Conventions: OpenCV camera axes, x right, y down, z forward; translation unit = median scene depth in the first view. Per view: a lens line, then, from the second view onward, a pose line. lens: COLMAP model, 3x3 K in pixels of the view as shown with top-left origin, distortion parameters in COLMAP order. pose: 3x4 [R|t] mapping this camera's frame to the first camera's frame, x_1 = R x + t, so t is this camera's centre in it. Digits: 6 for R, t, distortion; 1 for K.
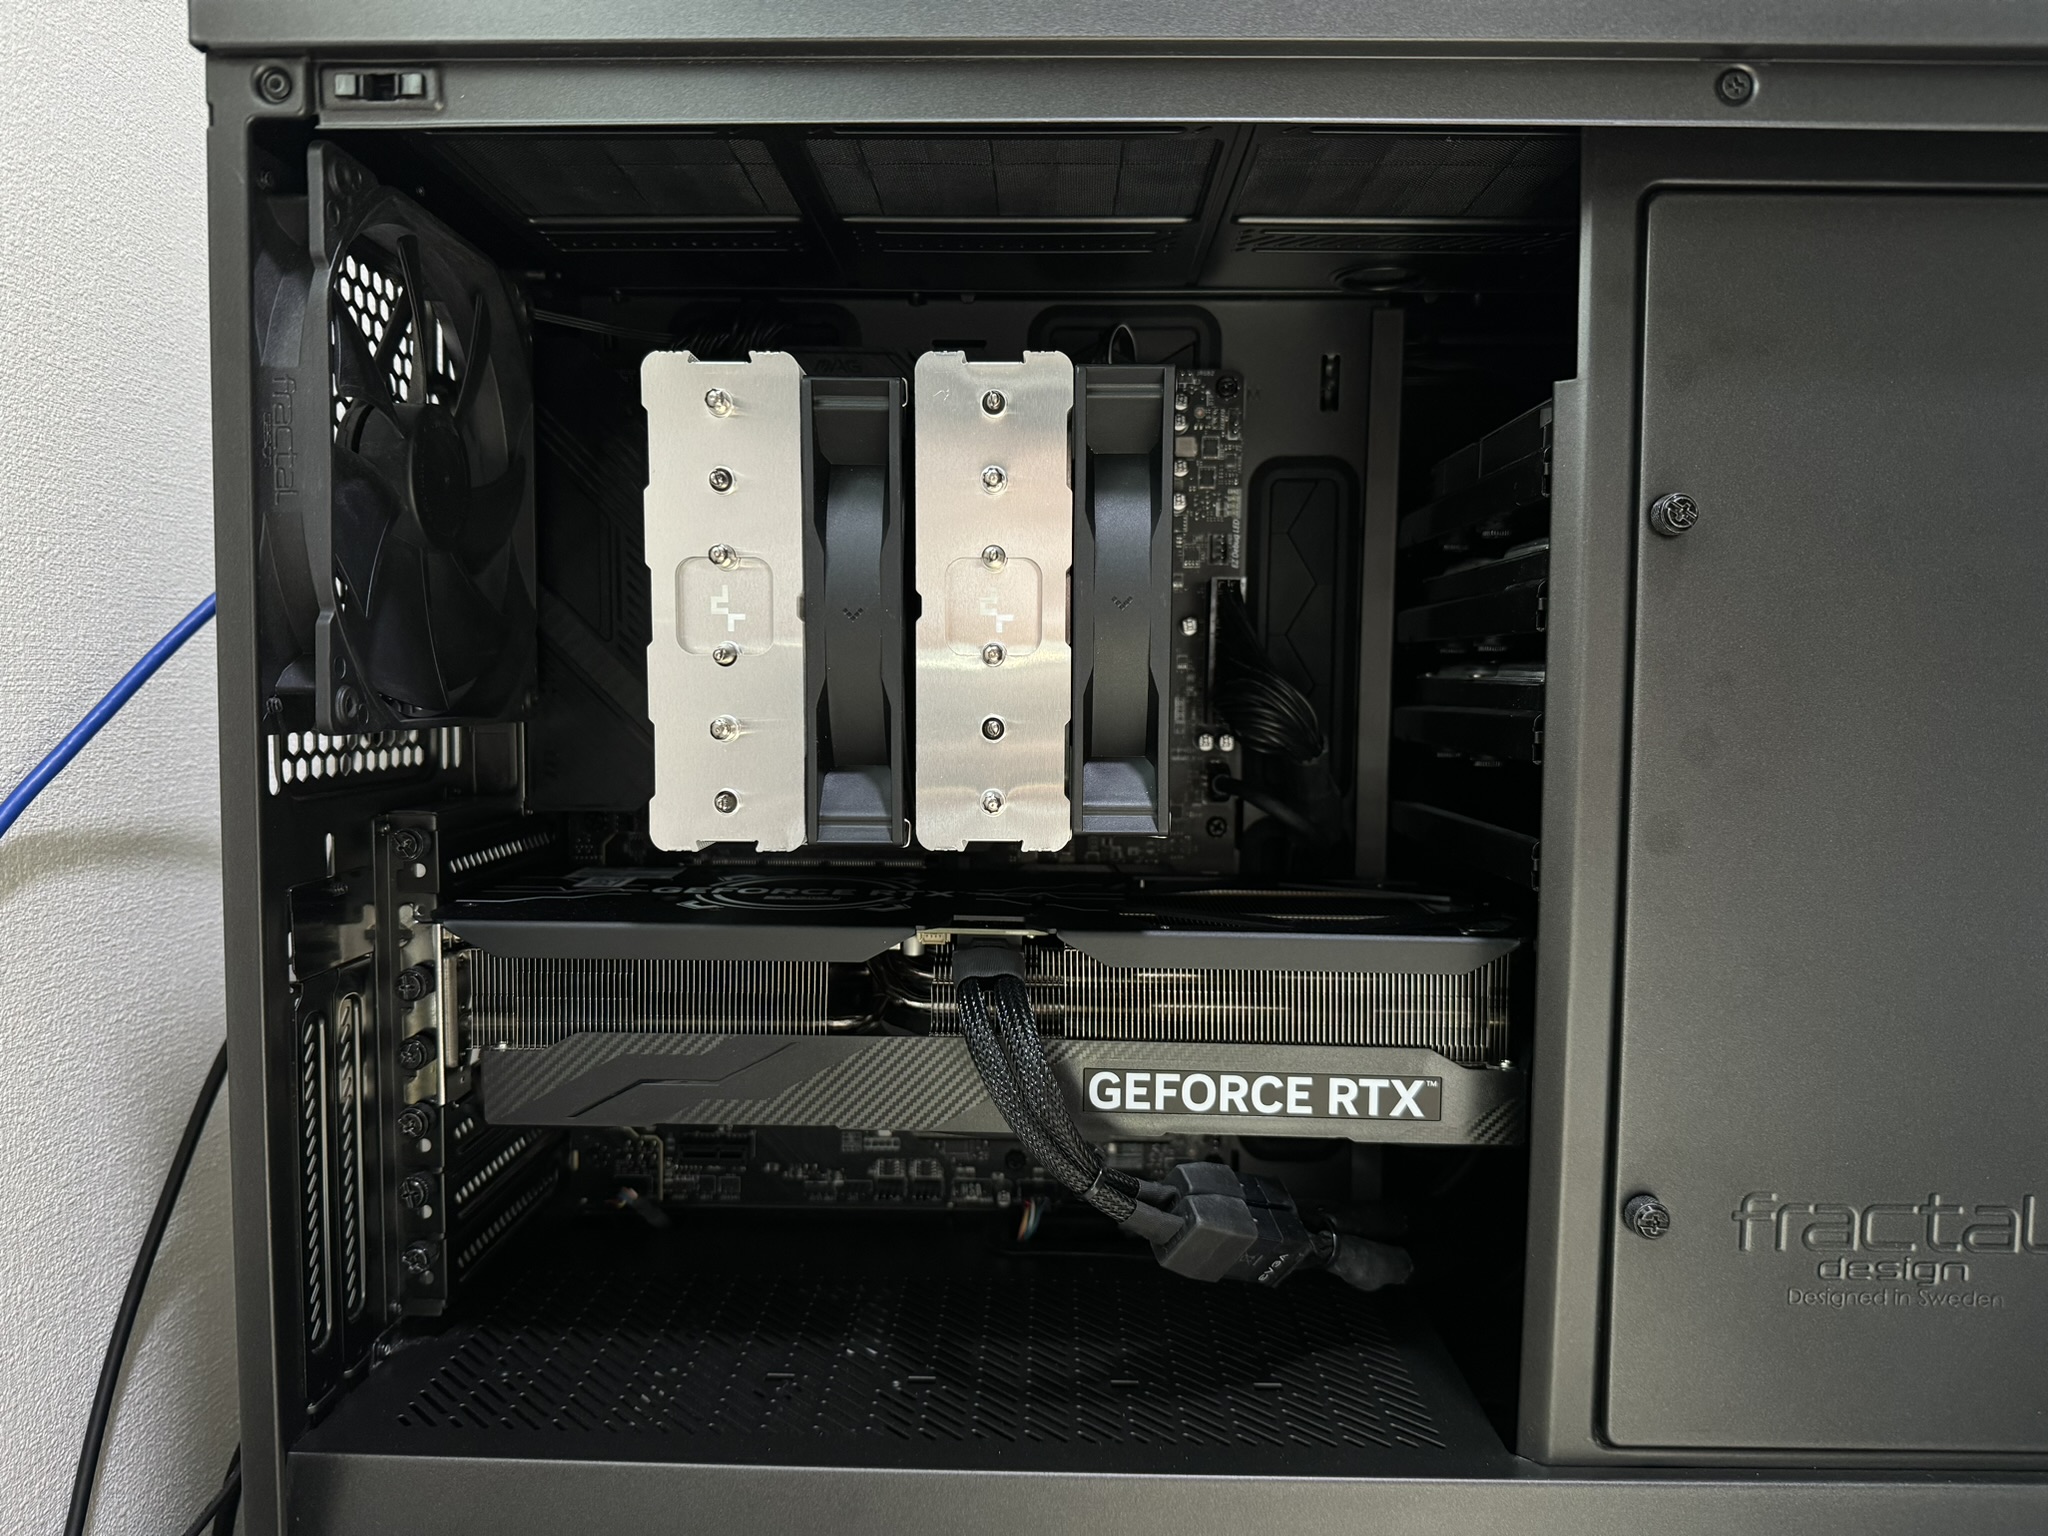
lens RADIAL K [[1429.0, 0, 1024.0], [0, 1429.0, 768.0], [0, 0, 1]] dist [0.050289, -0.000553]
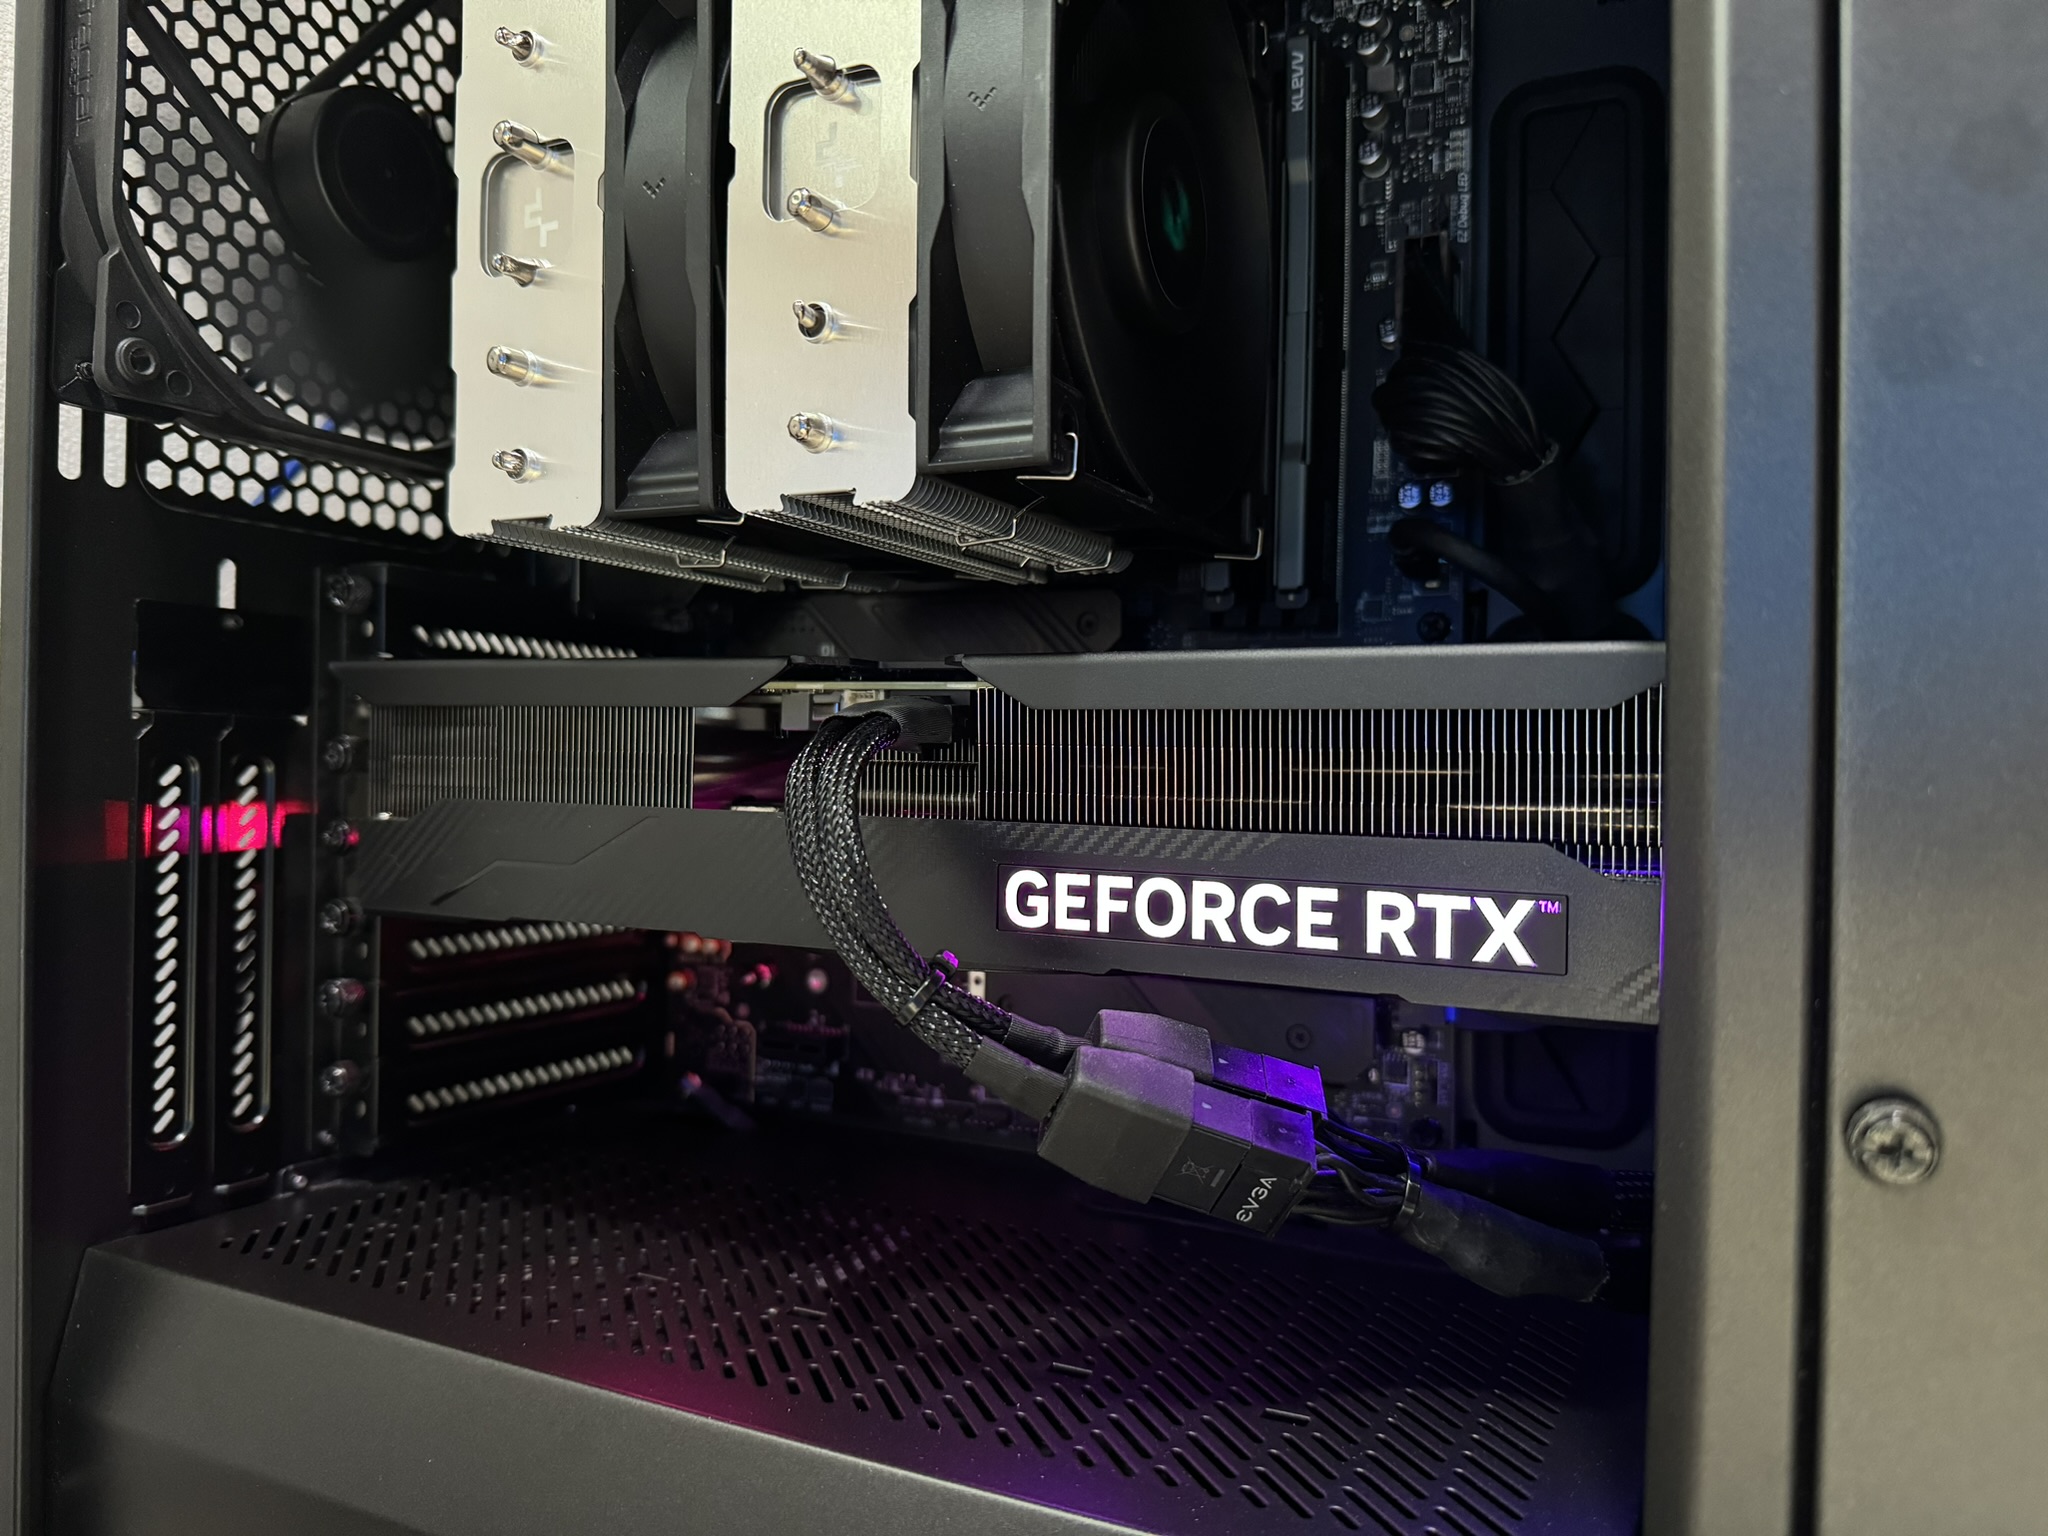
lens RADIAL K [[1467.2, 0, 1024.0], [0, 1467.2, 768.0], [0, 0, 1]] dist [0.043958, -0.173430]
pose [[0.906882, 0.007789, -0.421312, 0.337122], [-0.032163, 0.998192, -0.050778, 0.200184], [0.420155, 0.059600, 0.905493, 0.392663]]
